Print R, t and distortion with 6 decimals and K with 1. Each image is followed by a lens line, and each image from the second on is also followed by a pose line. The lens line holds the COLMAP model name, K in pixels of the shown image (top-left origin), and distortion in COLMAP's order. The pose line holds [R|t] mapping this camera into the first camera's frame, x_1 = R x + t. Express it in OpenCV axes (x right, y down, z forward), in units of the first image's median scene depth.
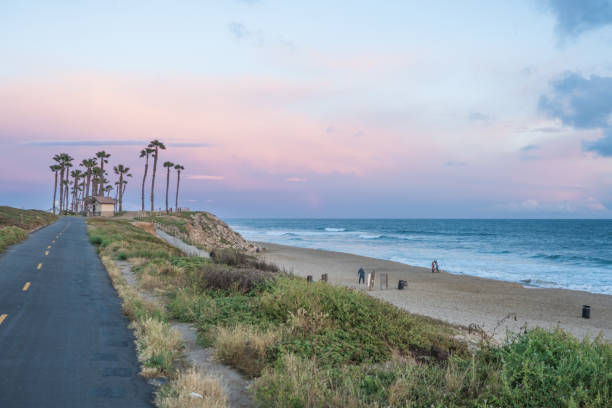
lens RADIAL K [[761.6, 0, 273.6], [0, 761.6, 173.8], [0, 0, 1]] dist [-0.054999, 0.005124]
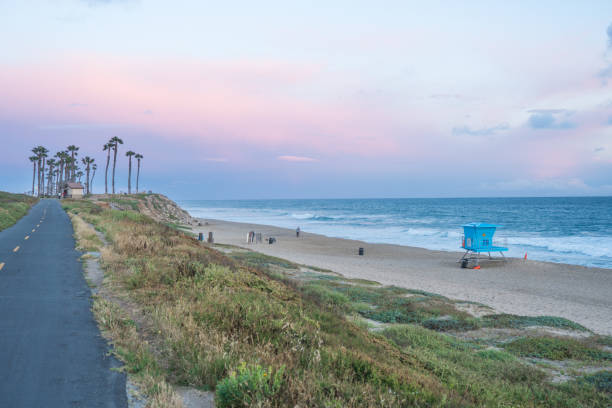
lens RADIAL K [[757.6, 0, 306.0], [0, 757.6, 204.0], [0, 0, 1]] dist [-0.114725, 0.064562]
pose [[0.997122, -0.008850, 0.075301, 0.057369], [0.003982, 0.997906, 0.064553, -0.011470], [-0.075715, -0.064067, 0.995069, -0.234292]]
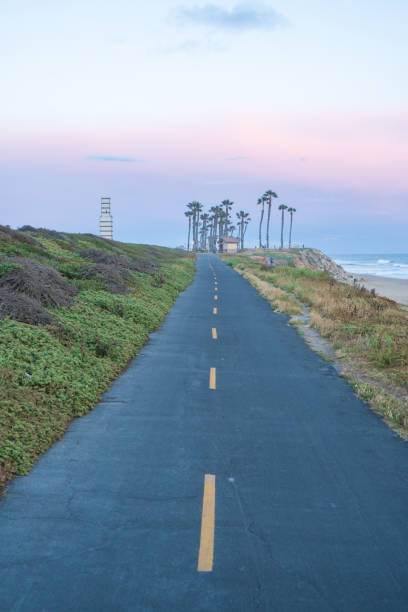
lens RADIAL K [[774.0, 0, 205.3], [0, 774.0, 320.5], [0, 0, 1]] dist [-0.116659, 0.067062]
pose [[0.969572, 0.010578, -0.244579, 0.045902], [0.024542, 0.989833, 0.140102, -0.011811], [0.243574, -0.141842, 0.959454, -0.224247]]
